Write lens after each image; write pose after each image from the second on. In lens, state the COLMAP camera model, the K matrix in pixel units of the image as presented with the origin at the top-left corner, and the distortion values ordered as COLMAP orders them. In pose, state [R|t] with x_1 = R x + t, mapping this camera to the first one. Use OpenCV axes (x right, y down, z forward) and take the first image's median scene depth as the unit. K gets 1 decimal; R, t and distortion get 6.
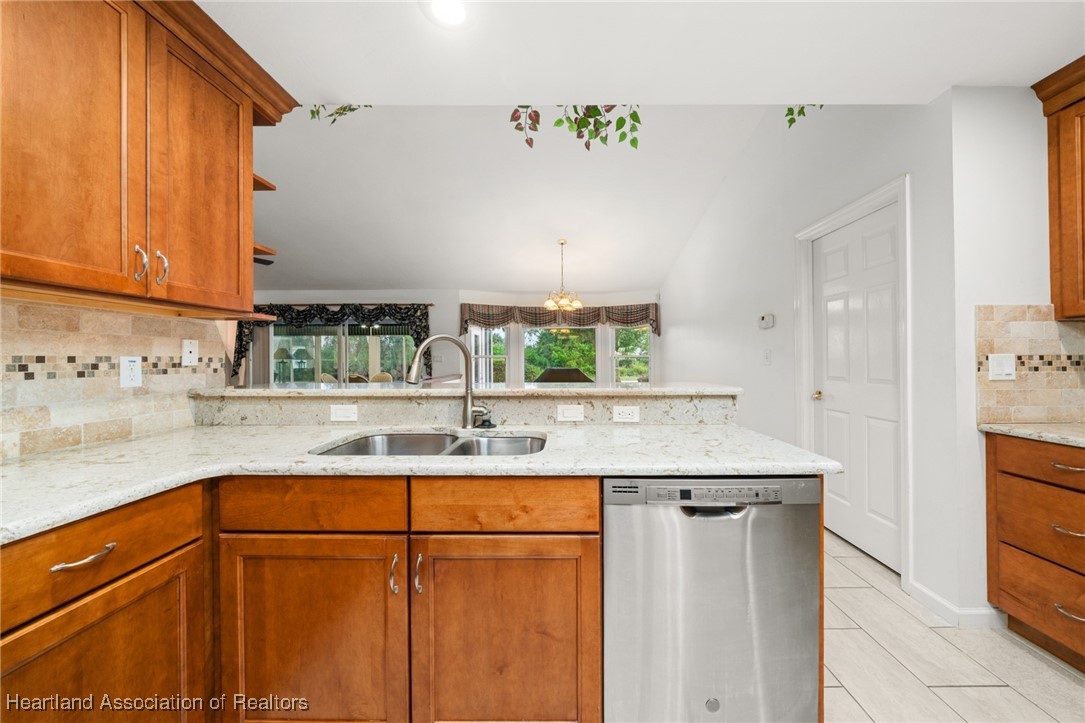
lens RADIAL K [[381.5, 0, 553.2], [0, 381.5, 359.5], [0, 0, 1]] dist [-0.001985, -0.000197]
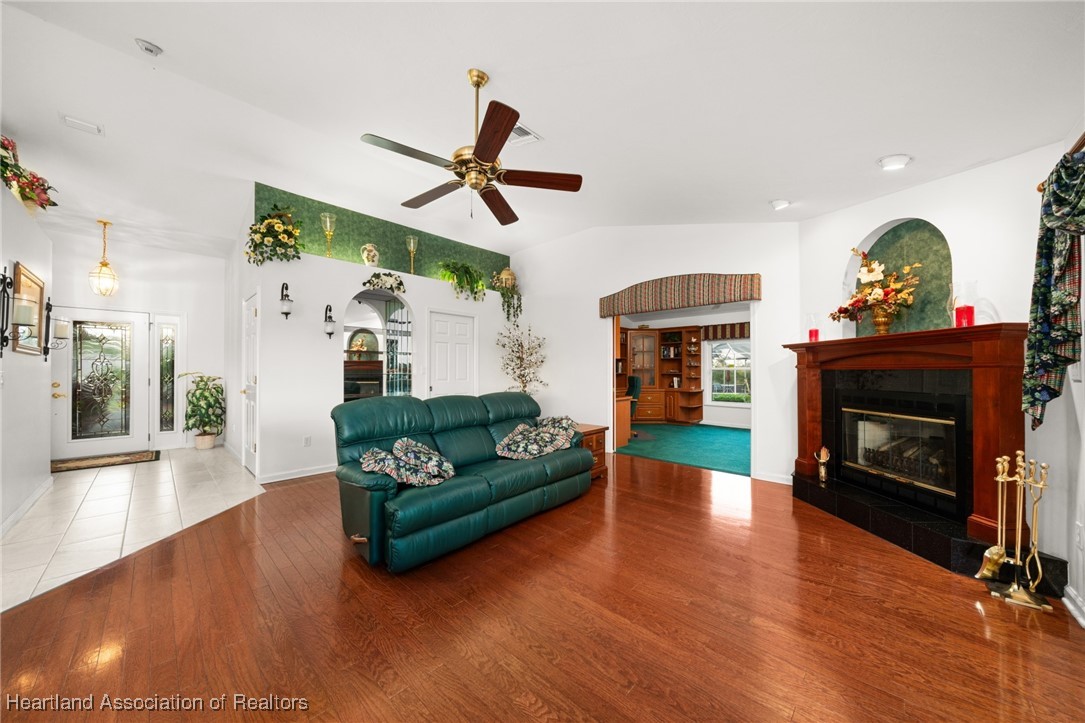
lens RADIAL K [[370.5, 0, 539.9], [0, 370.5, 368.7], [0, 0, 1]] dist [-0.001278, -0.000135]
pose [[-0.685330, -0.000884, -0.728232, -1.560334], [0.000787, 0.999998, -0.001955, -0.005884], [0.728232, -0.001913, -0.685328, 3.873661]]
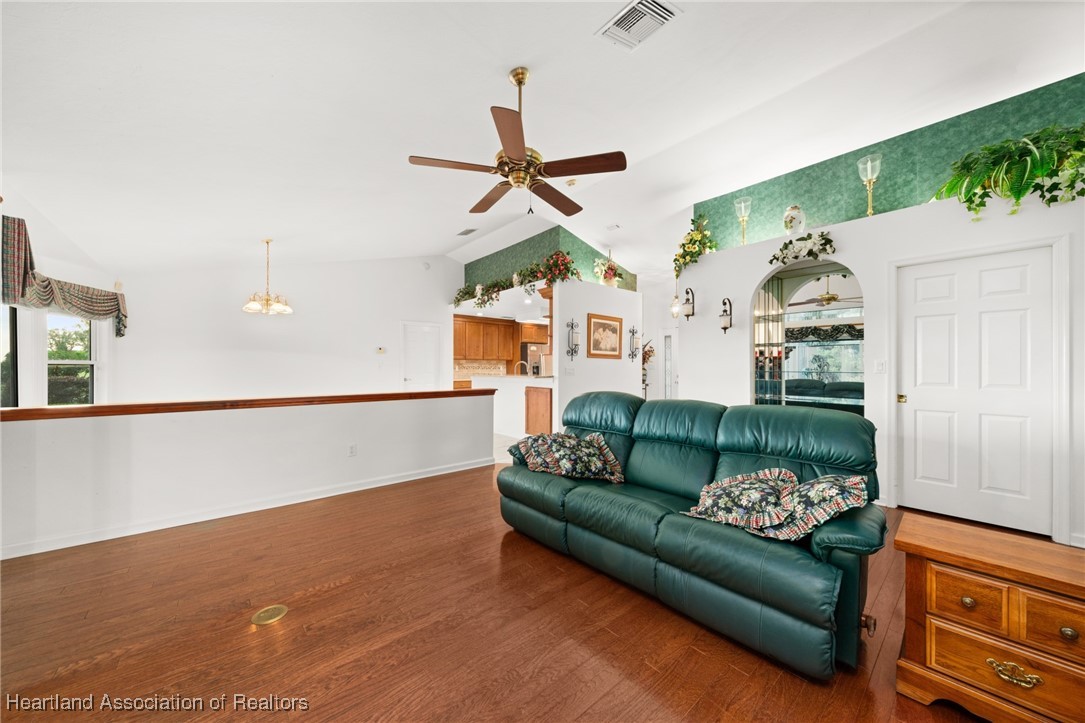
lens RADIAL K [[382.1, 0, 535.1], [0, 382.1, 367.9], [0, 0, 1]] dist [-0.000637, -0.000061]
pose [[-0.648439, 0.000655, 0.761266, -3.706755], [0.002879, 0.999995, 0.001592, -0.002894], [-0.761261, 0.003224, -0.648437, 3.624362]]
